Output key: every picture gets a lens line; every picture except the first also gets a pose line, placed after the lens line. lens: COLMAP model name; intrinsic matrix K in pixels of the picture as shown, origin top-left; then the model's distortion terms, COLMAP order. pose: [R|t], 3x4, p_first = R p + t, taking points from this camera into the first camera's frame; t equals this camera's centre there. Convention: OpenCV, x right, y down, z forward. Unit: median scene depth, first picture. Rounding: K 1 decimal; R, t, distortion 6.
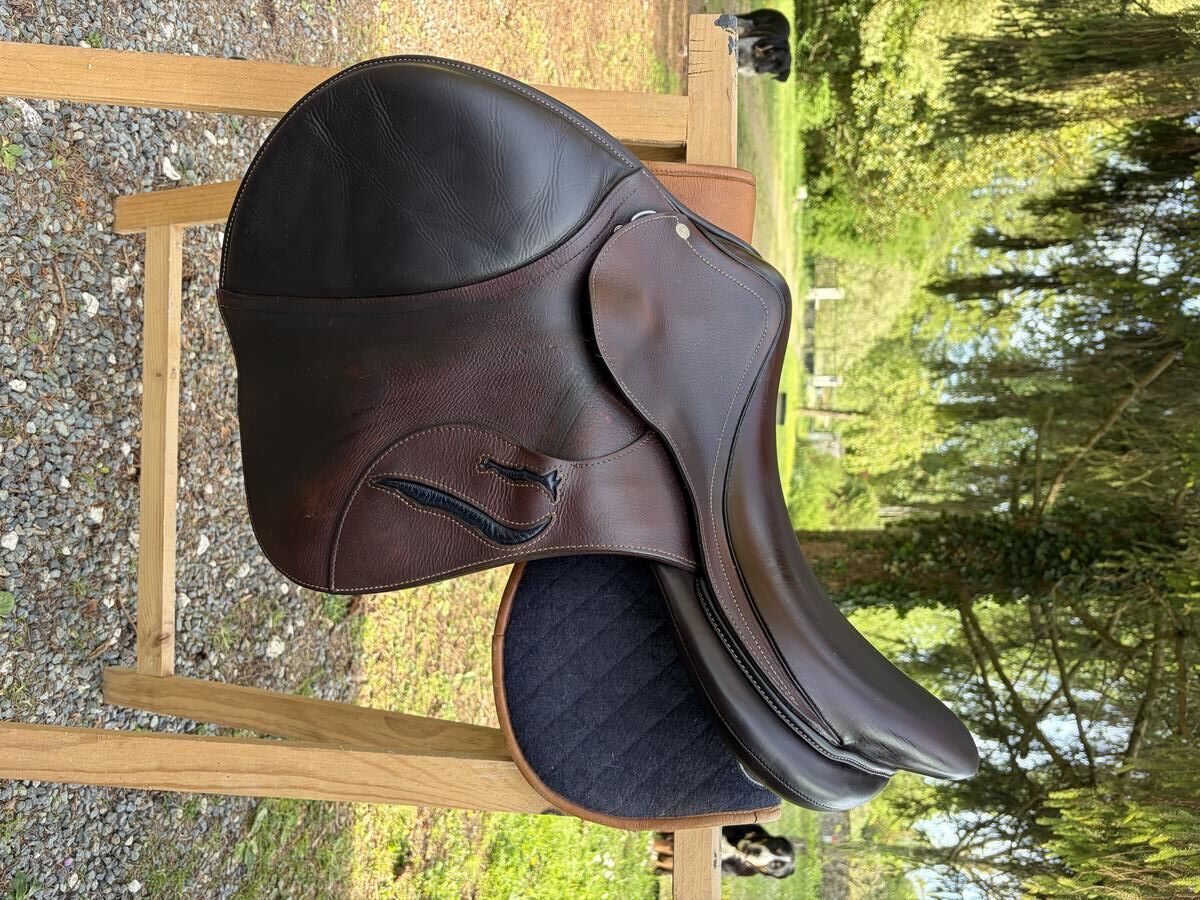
lens RADIAL K [[957.2, 0, 606.1], [0, 957.2, 453.9], [0, 0, 1]] dist [0.040544, -0.050515]
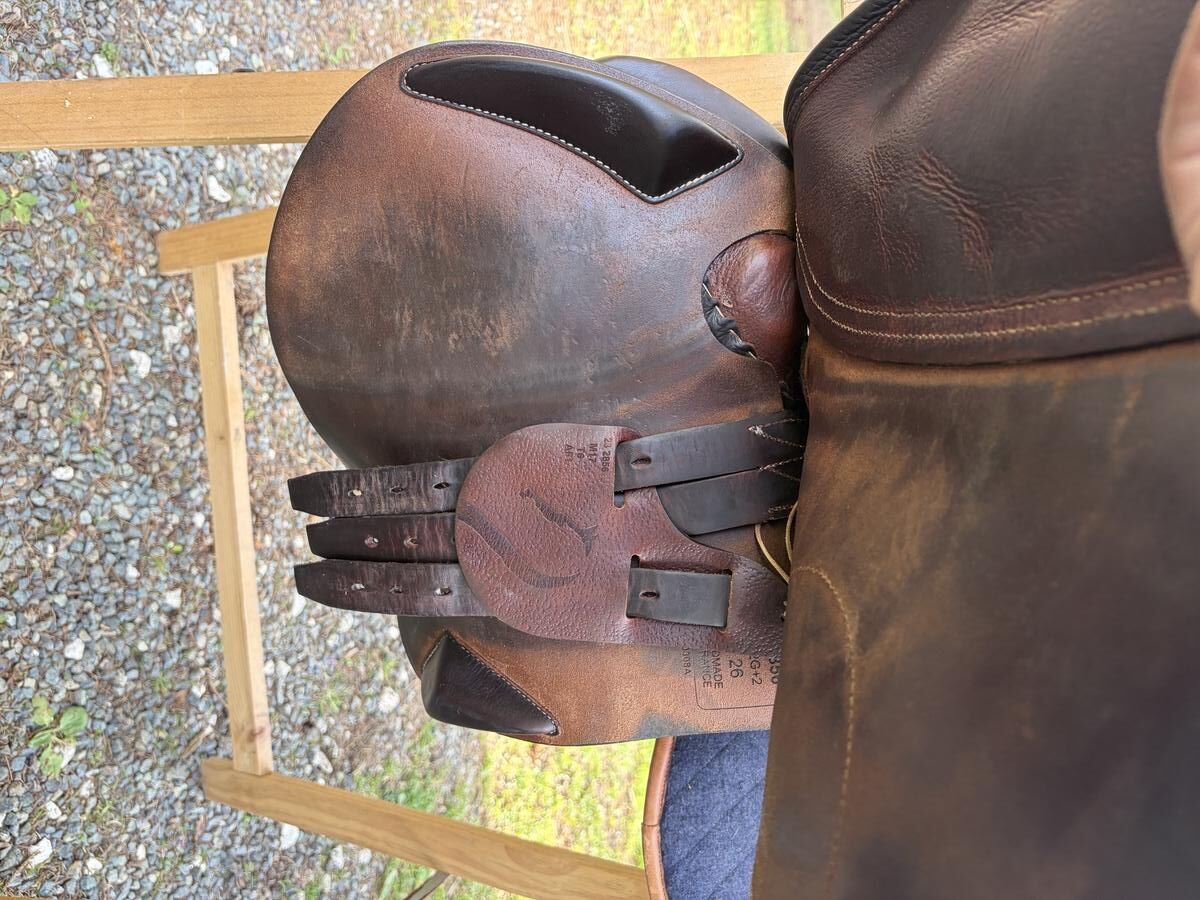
lens RADIAL K [[957.2, 0, 579.1], [0, 957.2, 439.3], [0, 0, 1]] dist [0.040544, -0.050515]
pose [[0.987378, -0.068740, -0.142687, -0.027808], [0.076697, 0.995748, 0.051032, -0.096710], [0.138572, -0.061331, 0.988451, 0.190547]]
